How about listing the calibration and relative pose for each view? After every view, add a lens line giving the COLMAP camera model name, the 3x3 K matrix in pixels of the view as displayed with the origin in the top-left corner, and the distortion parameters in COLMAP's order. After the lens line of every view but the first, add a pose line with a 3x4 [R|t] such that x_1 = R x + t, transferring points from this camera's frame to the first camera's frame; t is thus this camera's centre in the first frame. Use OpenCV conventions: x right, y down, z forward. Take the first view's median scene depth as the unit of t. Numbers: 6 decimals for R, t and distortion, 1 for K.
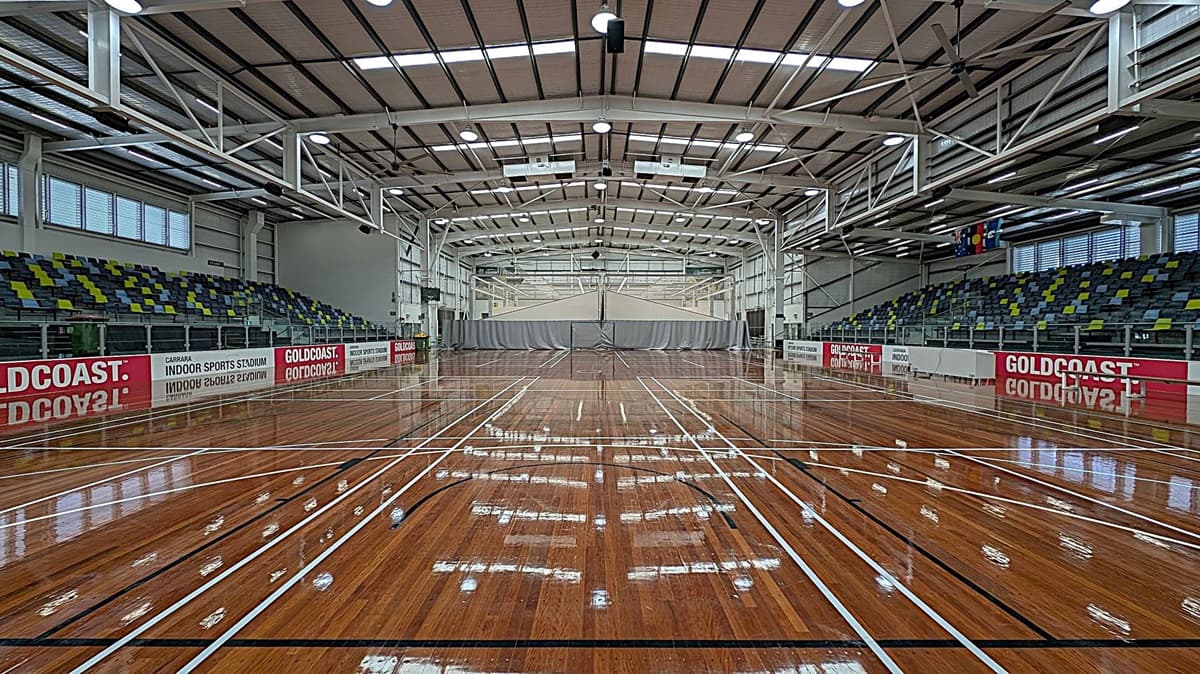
lens RADIAL K [[453.0, 0, 592.2], [0, 453.0, 339.3], [0, 0, 1]] dist [0.006678, -0.002508]
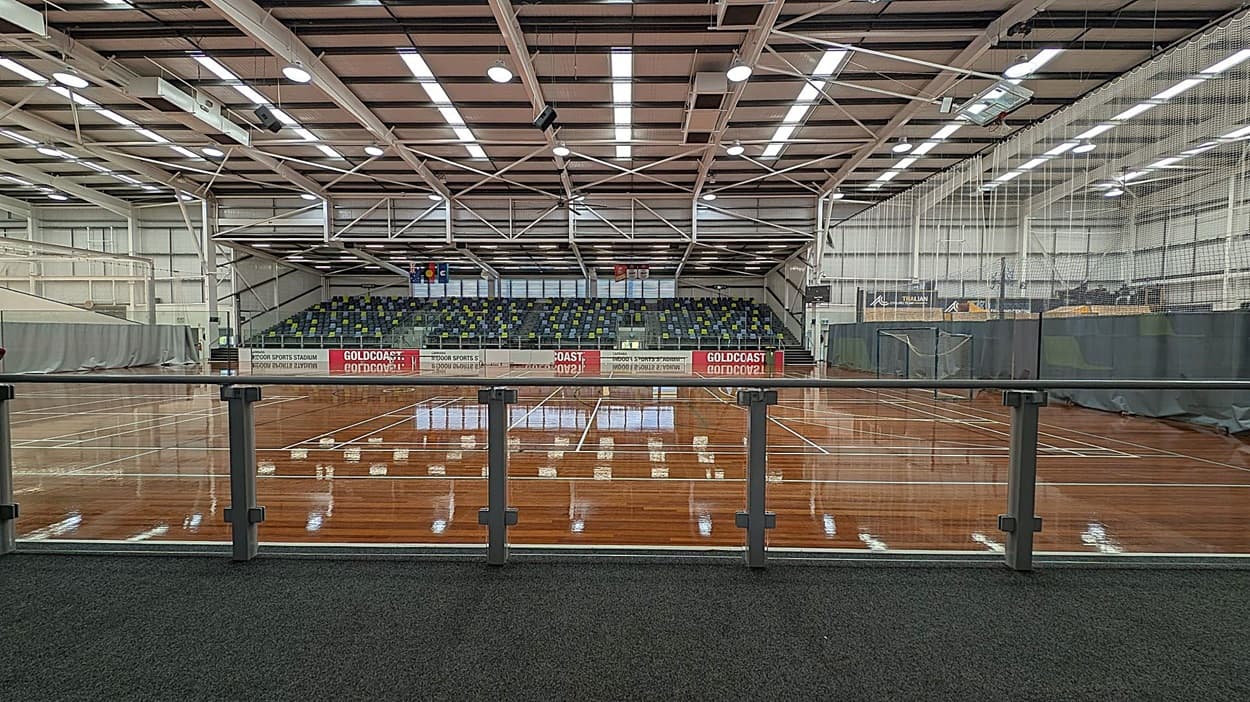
lens RADIAL K [[471.8, 0, 621.1], [0, 471.8, 349.9], [0, 0, 1]] dist [0.006678, -0.002508]
pose [[0.011622, -0.037779, 0.999219, -0.578019], [0.015480, 0.999173, 0.037597, -0.023474], [-0.999813, 0.015031, 0.012197, 0.344941]]
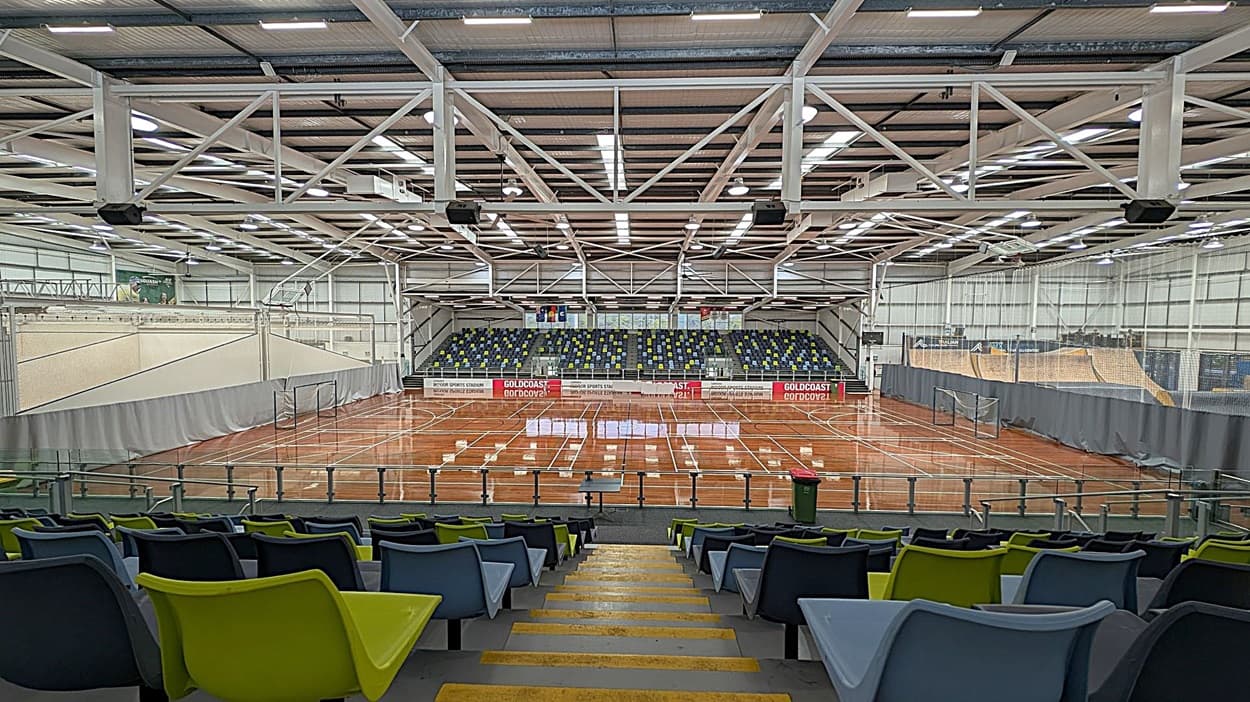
lens RADIAL K [[471.8, 0, 619.7], [0, 471.8, 350.9], [0, 0, 1]] dist [0.006678, -0.002508]
pose [[0.028014, -0.050203, 0.998346, -0.909197], [0.013417, 0.998667, 0.049842, -0.148361], [-0.999517, 0.011999, 0.028650, 0.615544]]
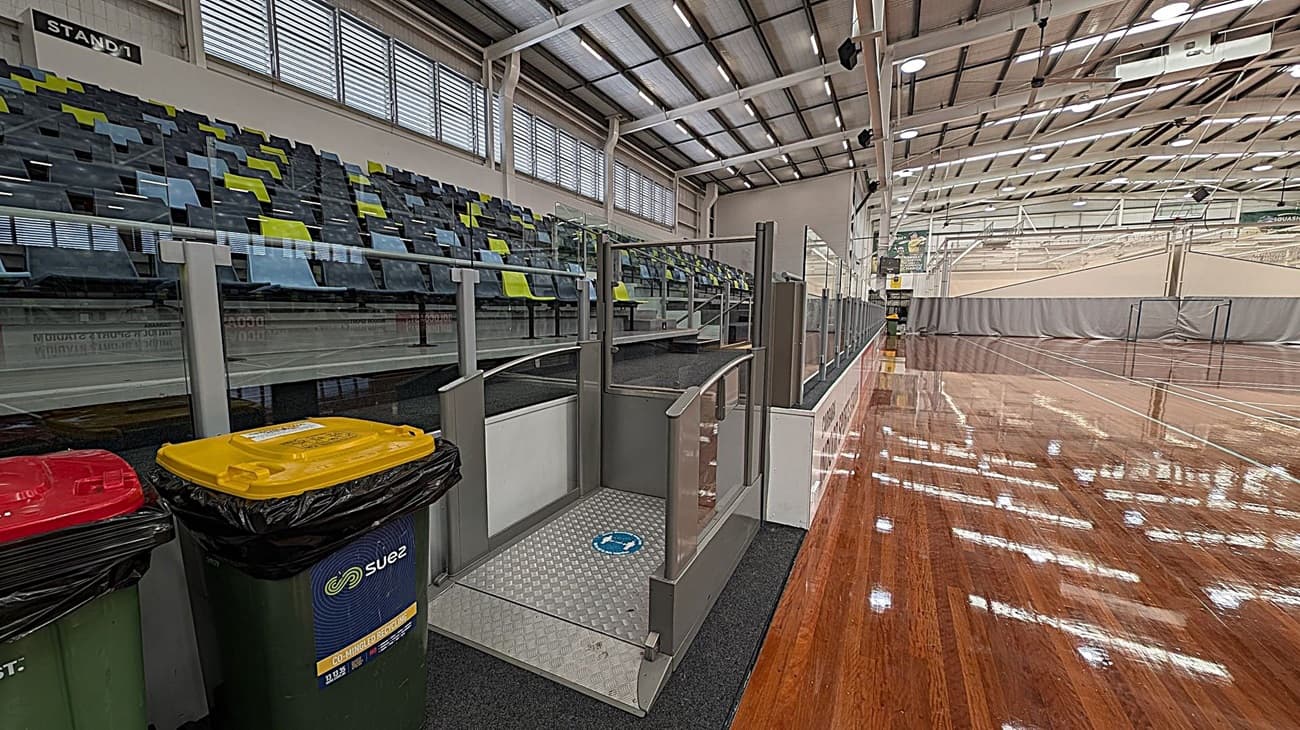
lens RADIAL K [[490.7, 0, 645.5], [0, 490.7, 360.2], [0, 0, 1]] dist [0.006678, -0.002508]
pose [[0.895140, 0.049556, -0.443022, -0.477469], [-0.013305, 0.996329, 0.084565, 0.000183], [0.445586, -0.069803, 0.892513, 0.000075]]
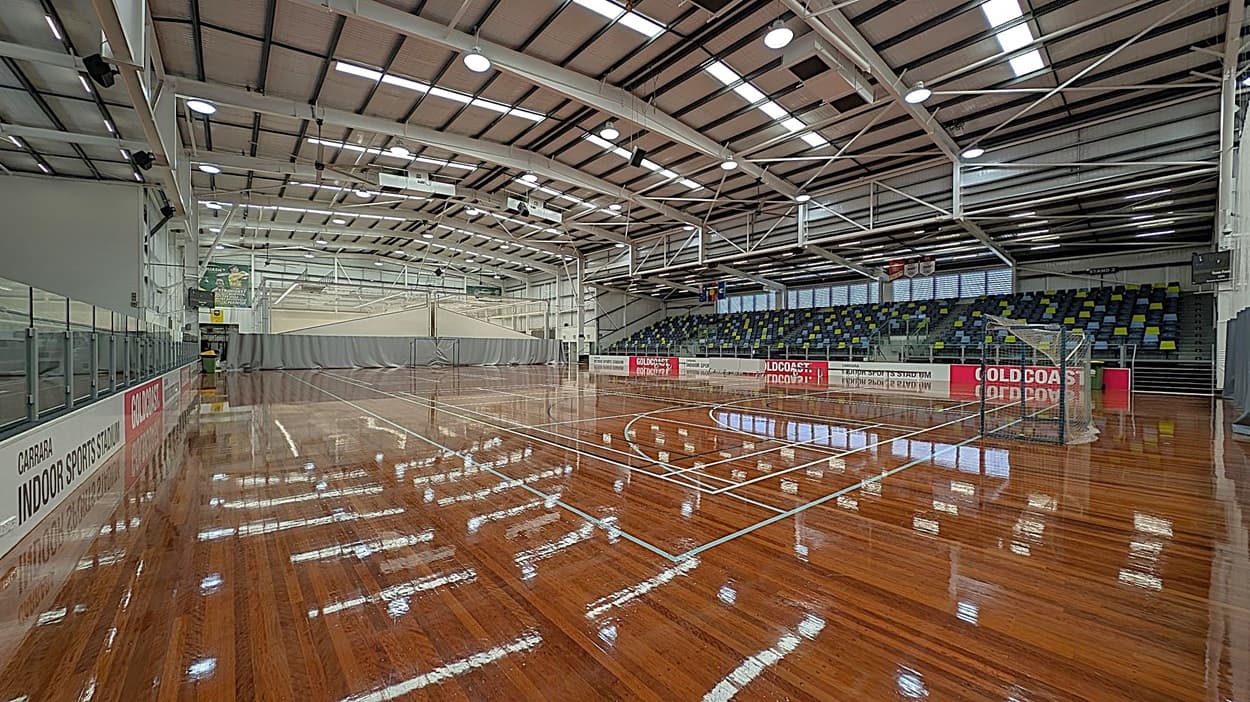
lens RADIAL K [[471.8, 0, 619.3], [0, 471.8, 352.9], [0, 0, 1]] dist [0.006678, -0.002508]
pose [[0.769002, -0.005274, 0.639225, -0.445132], [0.009812, 0.999946, -0.003553, 0.000737], [-0.639171, 0.009004, 0.769012, -0.078743]]
